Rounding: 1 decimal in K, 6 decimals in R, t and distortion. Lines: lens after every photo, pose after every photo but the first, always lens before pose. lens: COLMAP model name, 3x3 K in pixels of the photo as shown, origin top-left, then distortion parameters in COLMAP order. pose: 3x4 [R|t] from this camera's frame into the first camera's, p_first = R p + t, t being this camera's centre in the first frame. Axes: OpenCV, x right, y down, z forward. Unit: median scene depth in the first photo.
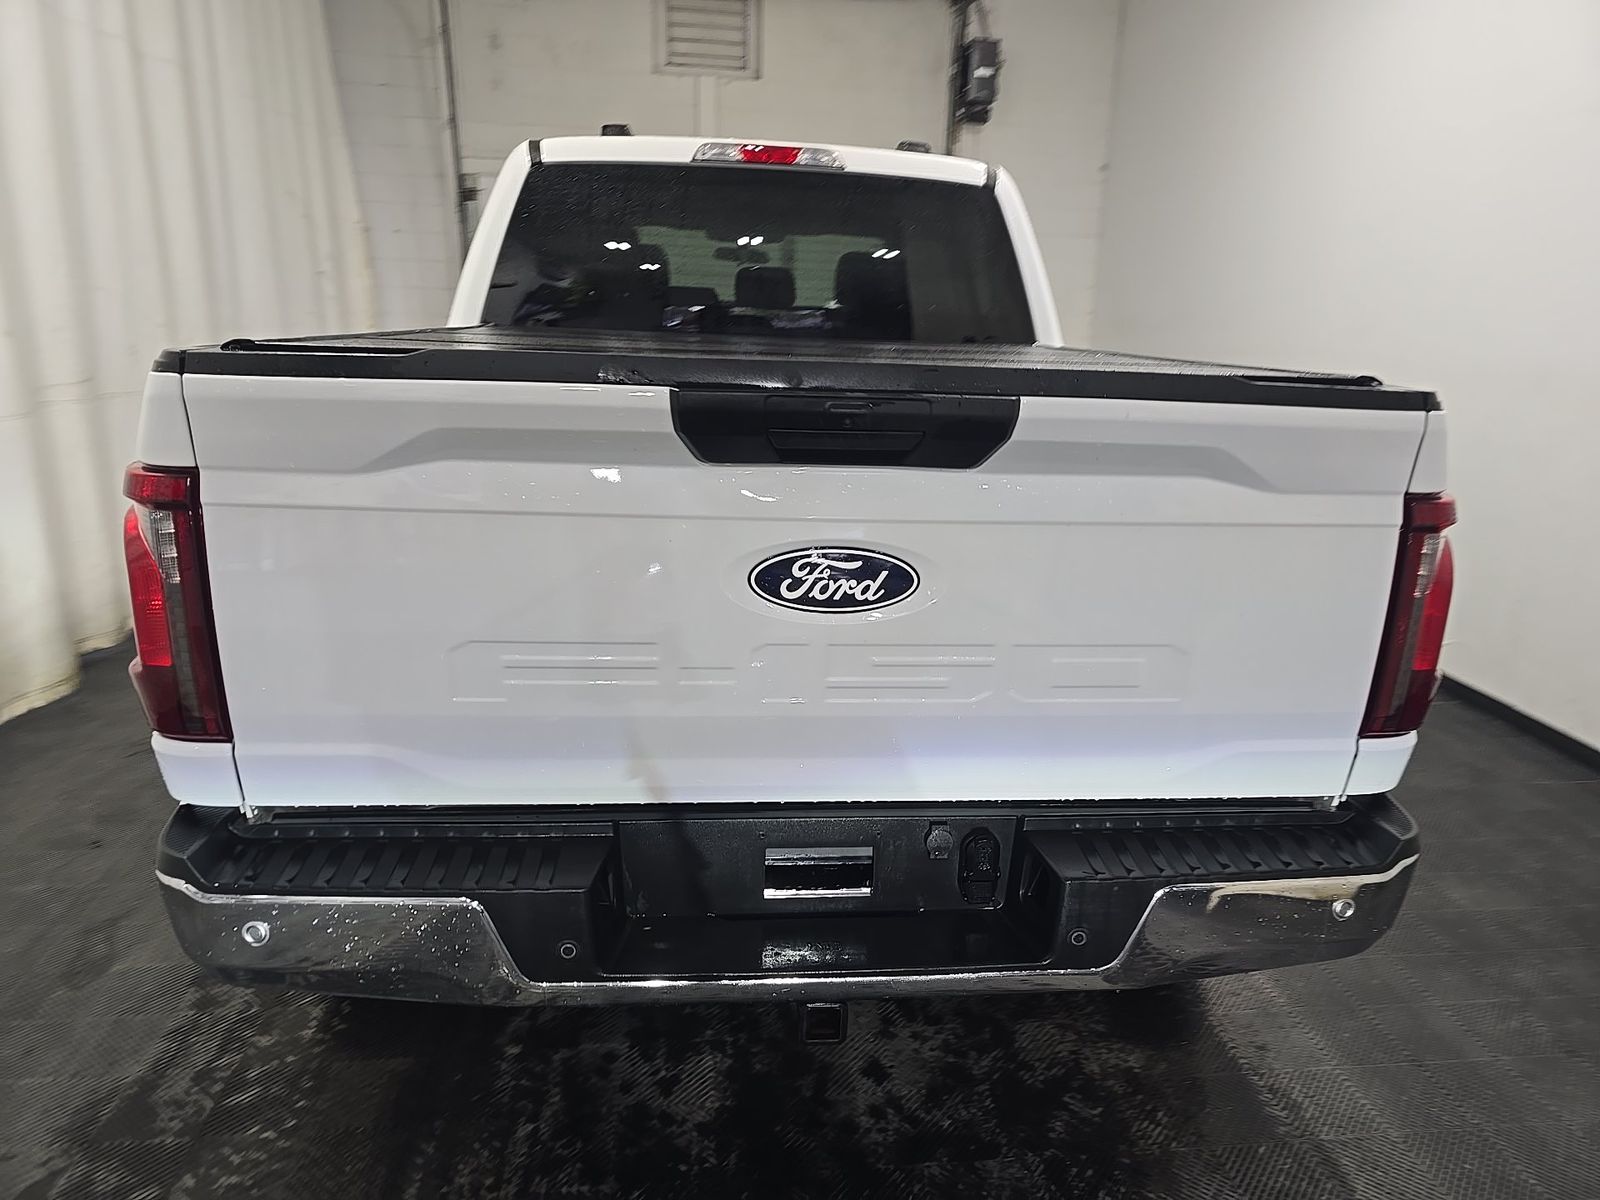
lens RADIAL K [[1082.0, 0, 853.1], [0, 1082.0, 599.8], [0, 0, 1]] dist [0.033629, -0.018959]
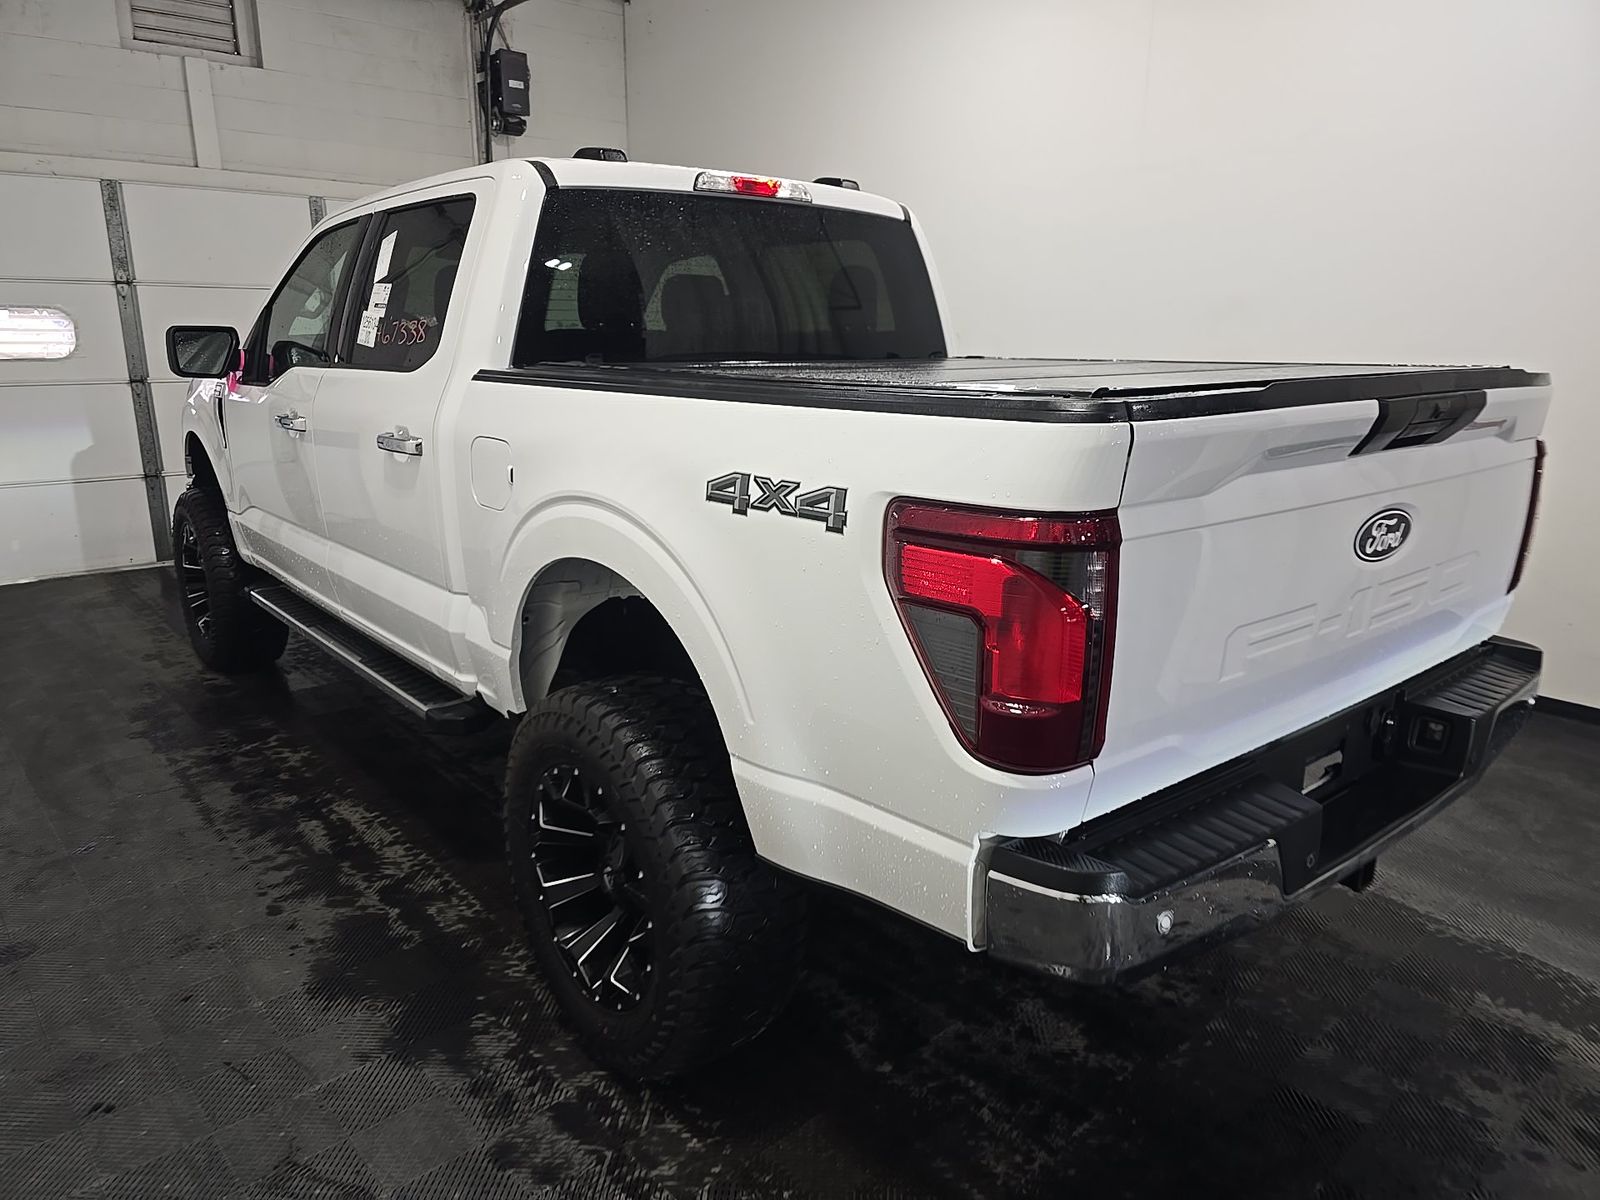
lens RADIAL K [[1082.0, 0, 813.0], [0, 1082.0, 595.1], [0, 0, 1]] dist [0.033629, -0.018959]
pose [[0.820717, -0.168458, 0.545936, -0.661600], [0.172090, 0.984056, 0.044940, -0.062667], [-0.544802, 0.057067, 0.836621, 0.123882]]
